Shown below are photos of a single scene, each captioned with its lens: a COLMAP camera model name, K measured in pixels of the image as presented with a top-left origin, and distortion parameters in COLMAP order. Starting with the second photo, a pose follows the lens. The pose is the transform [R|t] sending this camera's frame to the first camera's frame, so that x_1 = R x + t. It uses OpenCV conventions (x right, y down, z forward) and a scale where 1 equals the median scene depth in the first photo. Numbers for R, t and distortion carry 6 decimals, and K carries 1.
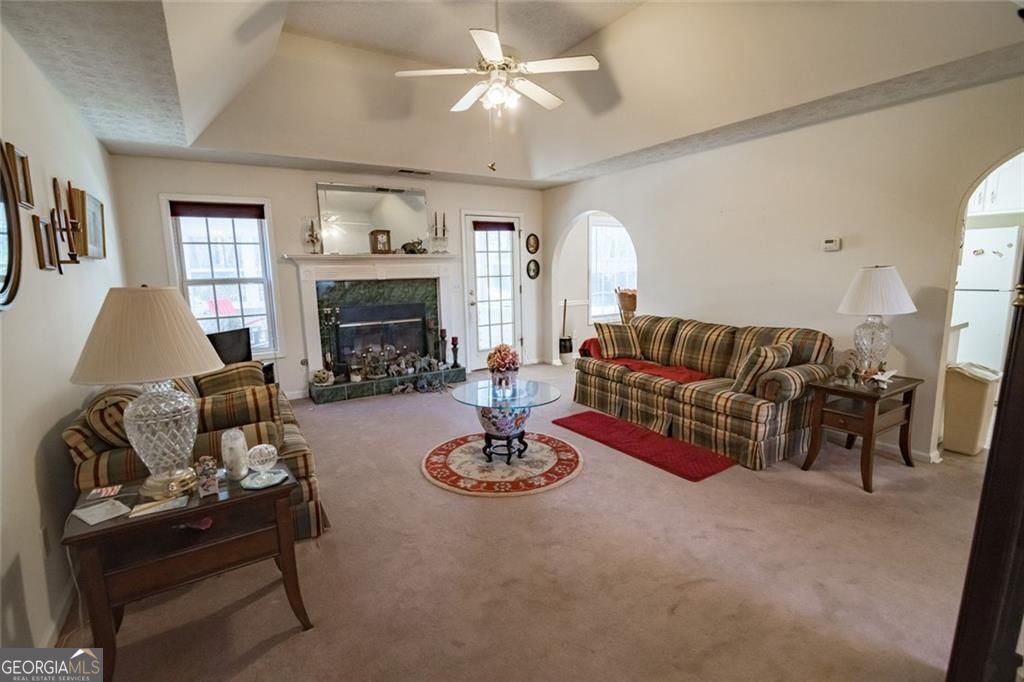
lens RADIAL K [[474.3, 0, 512.0], [0, 474.3, 341.0], [0, 0, 1]] dist [-0.017115, -0.000170]
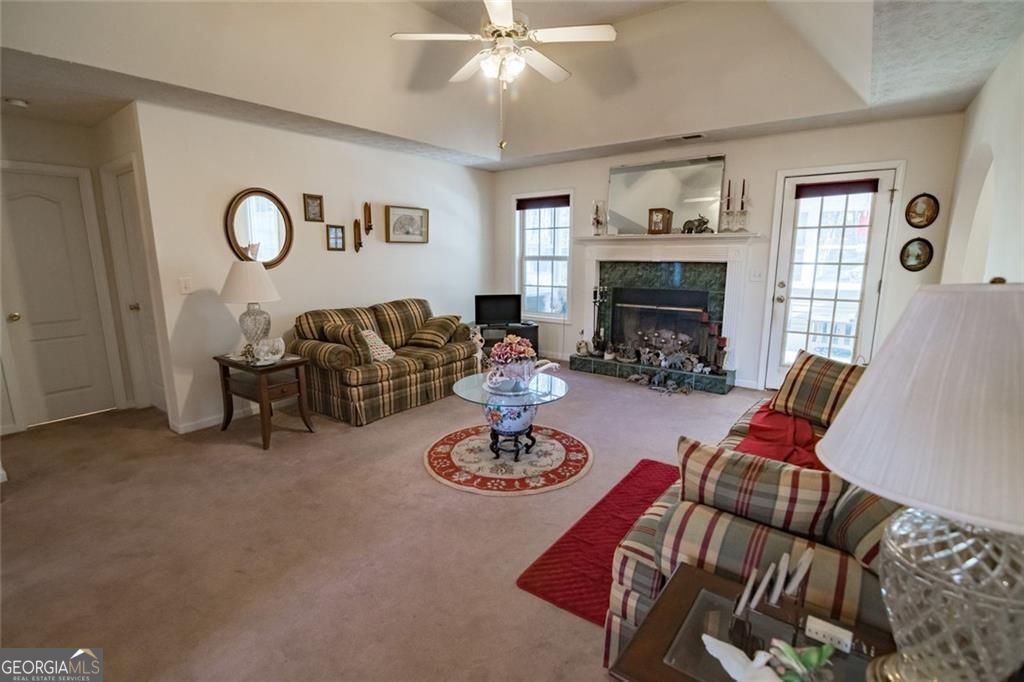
lens RADIAL K [[469.1, 0, 512.0], [0, 469.1, 341.0], [0, 0, 1]] dist [-0.012799, 0.000190]
pose [[0.354860, 0.188806, -0.915656, 0.514708], [-0.148189, 0.978374, 0.144308, -0.069052], [0.923100, 0.084481, 0.375165, 0.411628]]
